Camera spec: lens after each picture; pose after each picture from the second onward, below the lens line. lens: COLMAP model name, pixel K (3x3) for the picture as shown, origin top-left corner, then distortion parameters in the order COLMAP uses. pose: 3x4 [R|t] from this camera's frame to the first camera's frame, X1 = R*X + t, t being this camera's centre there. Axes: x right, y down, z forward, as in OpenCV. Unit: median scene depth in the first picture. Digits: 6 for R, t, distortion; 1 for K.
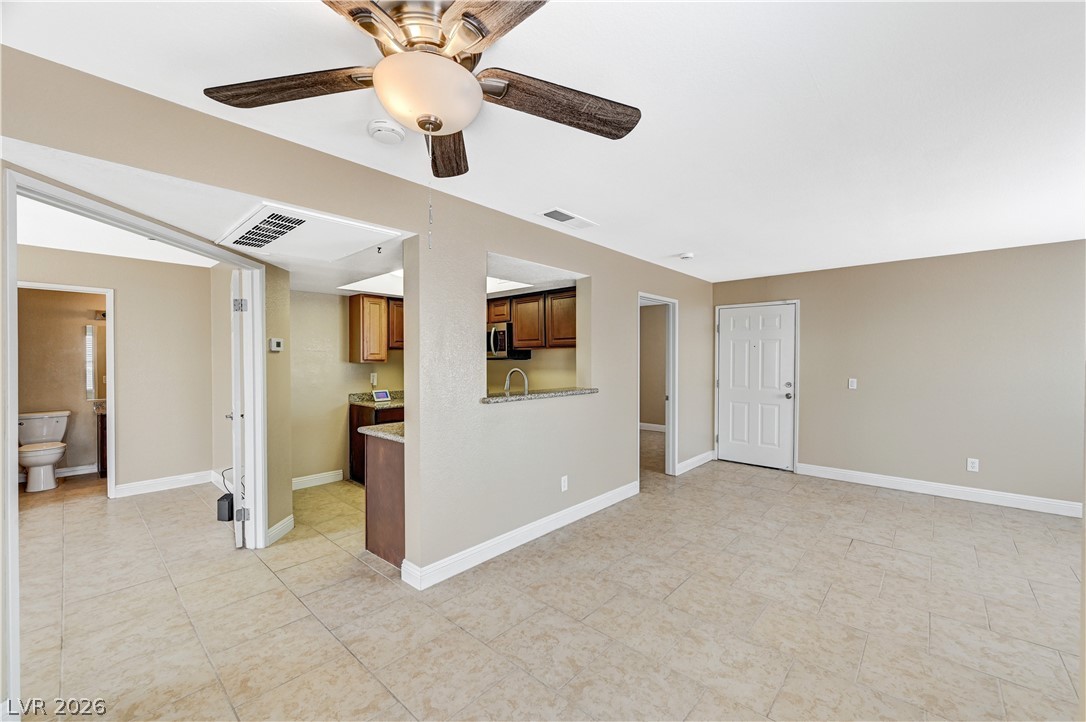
lens RADIAL K [[434.6, 0, 547.3], [0, 434.6, 361.8], [0, 0, 1]] dist [0.002207, 0.000869]
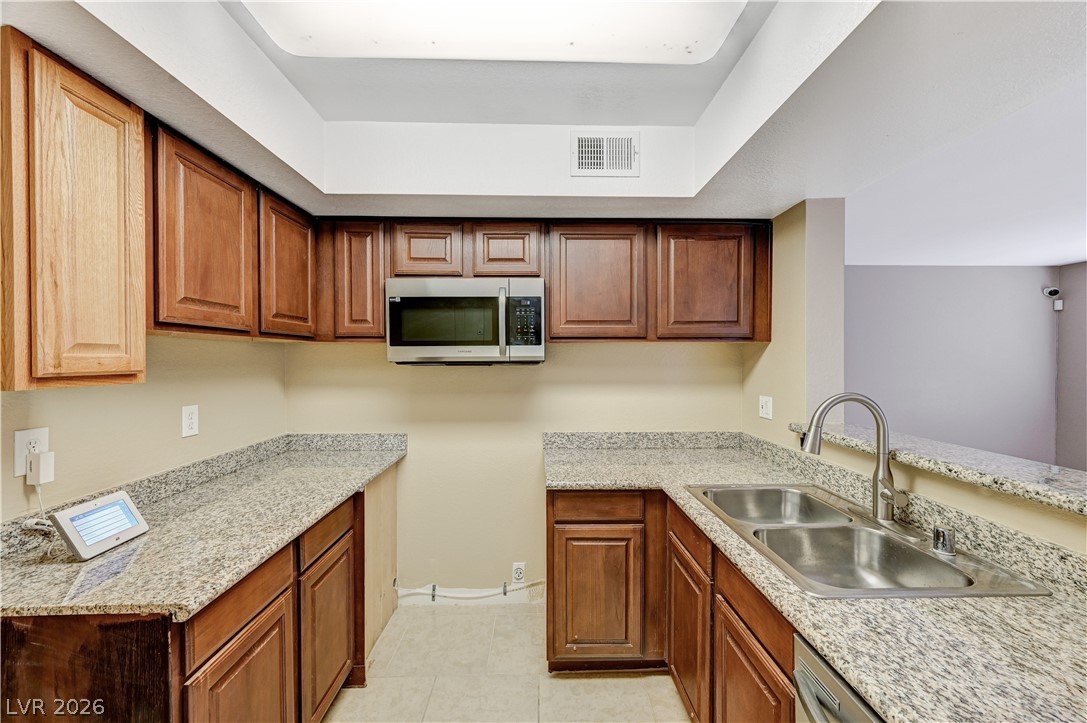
lens RADIAL K [[435.0, 0, 547.8], [0, 435.0, 362.3], [0, 0, 1]] dist [0.002207, 0.000869]
pose [[0.725747, -0.007203, 0.687924, -0.485564], [0.004032, 0.999973, 0.006216, -0.013918], [-0.687950, -0.001737, 0.725756, 0.870298]]
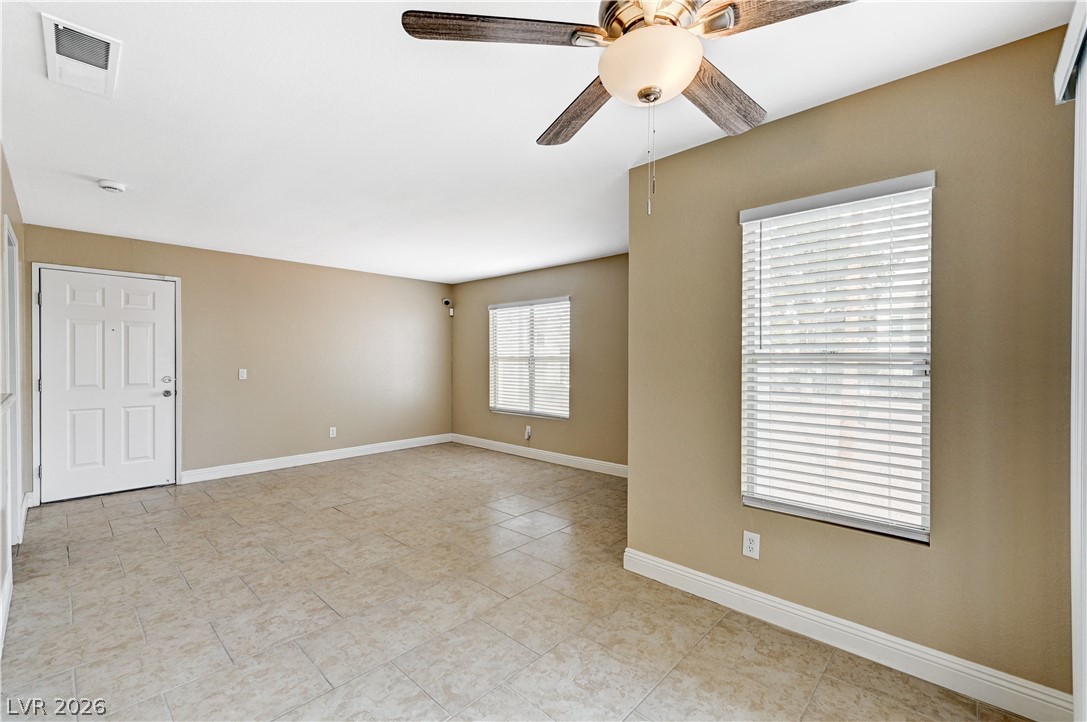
lens RADIAL K [[459.5, 0, 549.3], [0, 459.5, 363.3], [0, 0, 1]] dist [0.001681, 0.000031]
pose [[0.014359, -0.010194, 0.999845, -0.407317], [0.006353, 0.999929, 0.010104, 0.024449], [-0.999877, 0.006207, 0.014423, 0.366076]]
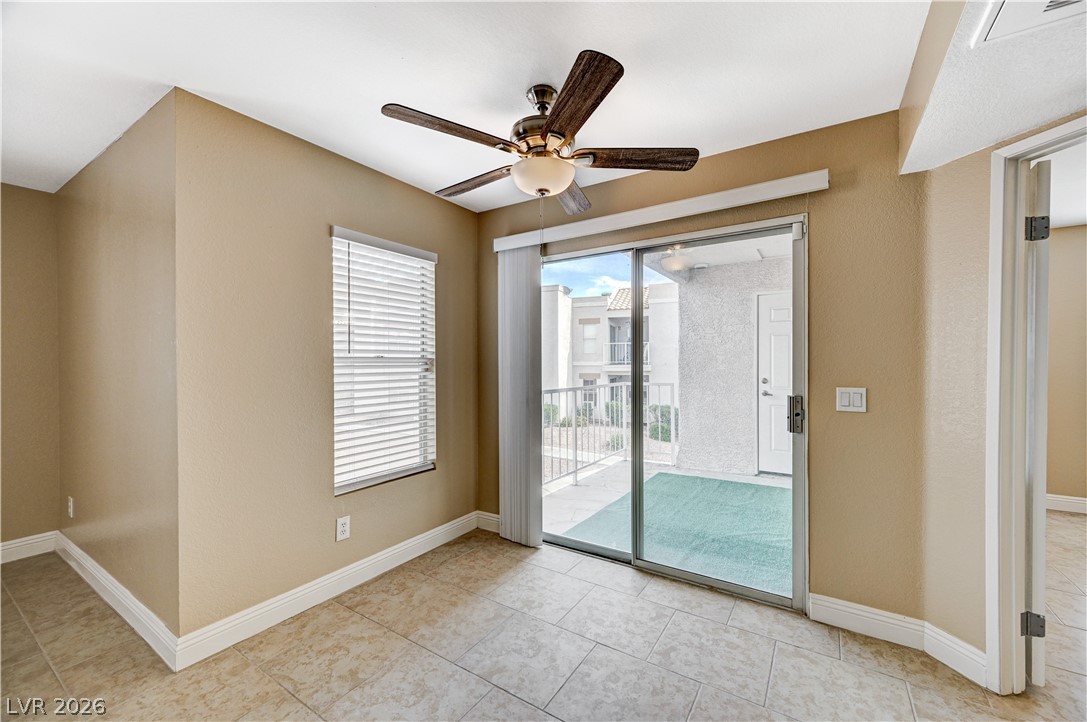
lens RADIAL K [[432.0, 0, 547.7], [0, 432.0, 363.7], [0, 0, 1]] dist [0.004647, 0.000326]
pose [[-0.987007, 0.002981, -0.160652, -0.007676], [0.001038, 0.999925, 0.012176, 0.022146], [0.160676, 0.011851, -0.986936, 0.771922]]
